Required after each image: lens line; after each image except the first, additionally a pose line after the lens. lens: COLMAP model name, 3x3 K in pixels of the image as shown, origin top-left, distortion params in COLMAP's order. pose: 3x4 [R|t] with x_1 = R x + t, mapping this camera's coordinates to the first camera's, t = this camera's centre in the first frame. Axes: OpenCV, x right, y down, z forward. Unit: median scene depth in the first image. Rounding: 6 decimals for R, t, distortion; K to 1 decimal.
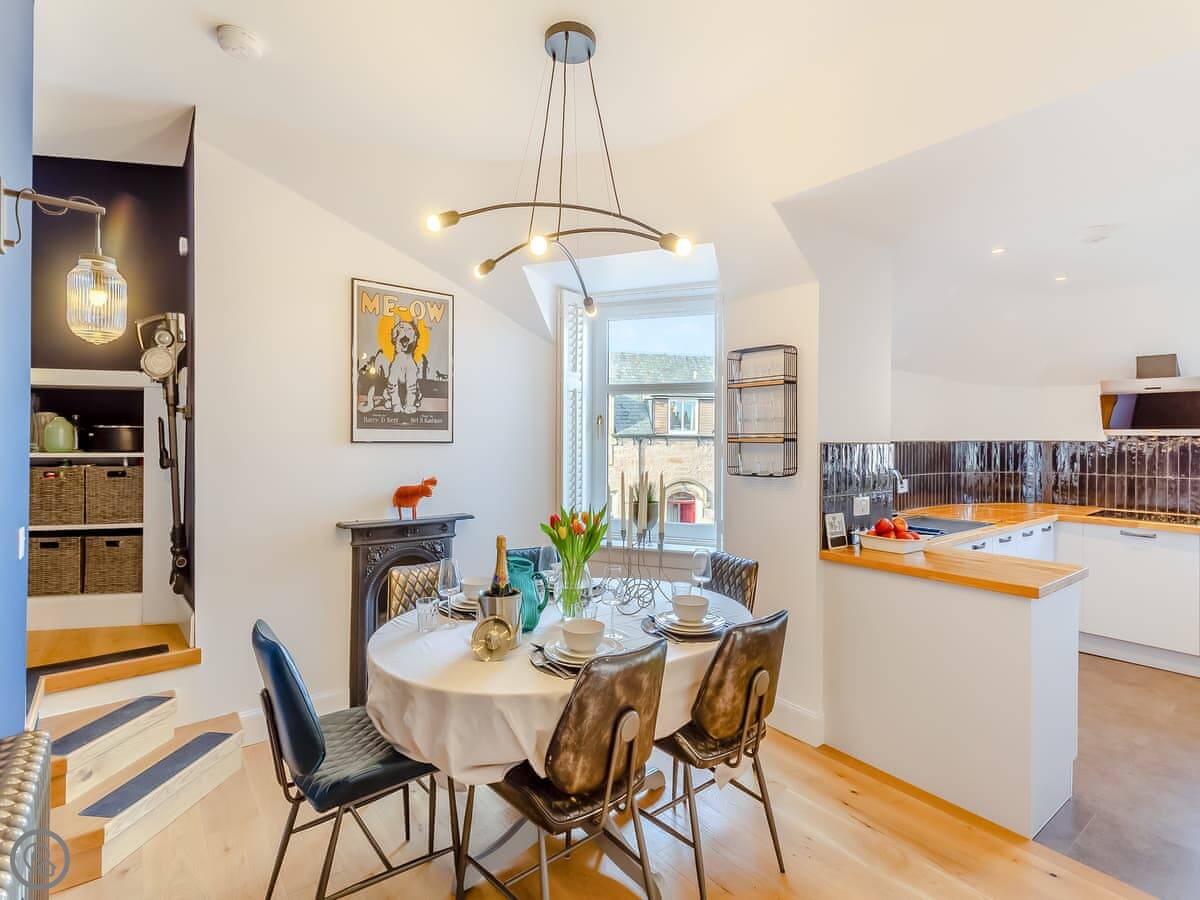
lens RADIAL K [[574.4, 0, 599.3], [0, 574.4, 441.9], [0, 0, 1]] dist [-0.000426, 0.000804]
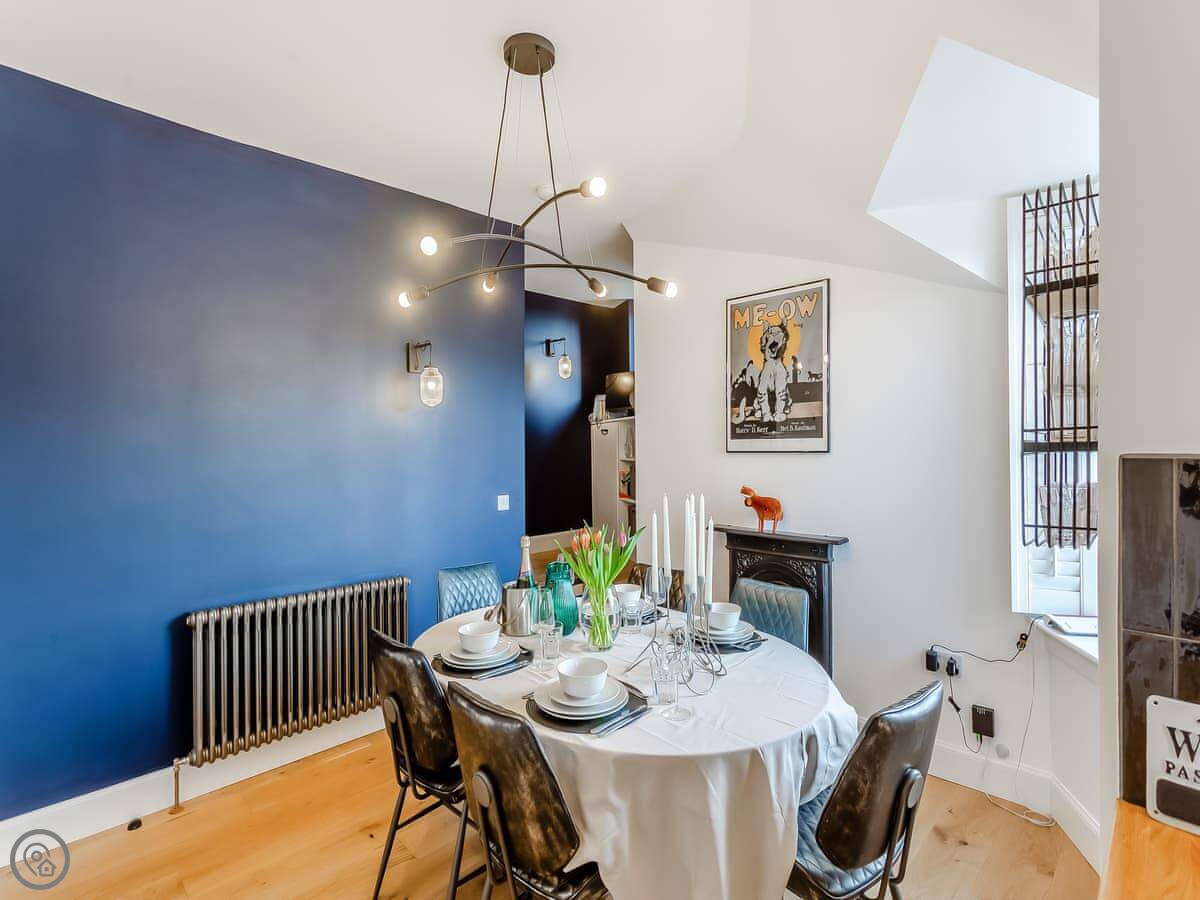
lens RADIAL K [[574.4, 0, 599.3], [0, 574.4, 441.9], [0, 0, 1]] dist [-0.000426, 0.000804]
pose [[0.132626, -0.017767, -0.991007, 0.576507], [0.004746, 0.999839, -0.017290, -0.001118], [0.991155, -0.002411, 0.132689, 0.590769]]
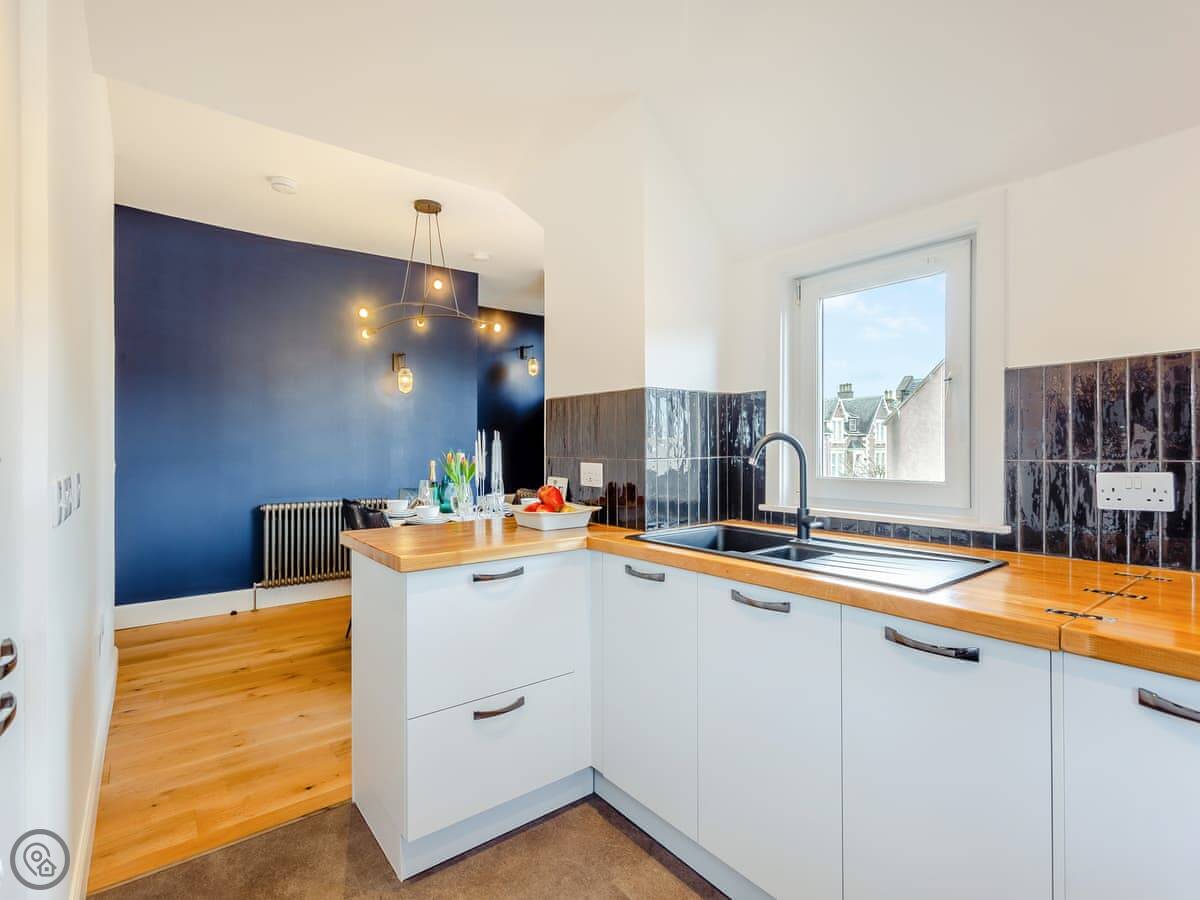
lens RADIAL K [[574.4, 0, 599.3], [0, 574.4, 441.9], [0, 0, 1]] dist [-0.000426, 0.000804]
pose [[0.028094, -0.015496, -0.999485, 1.128971], [-0.004453, 0.999868, -0.015627, 0.073456], [0.999595, 0.004890, 0.028021, 0.910822]]
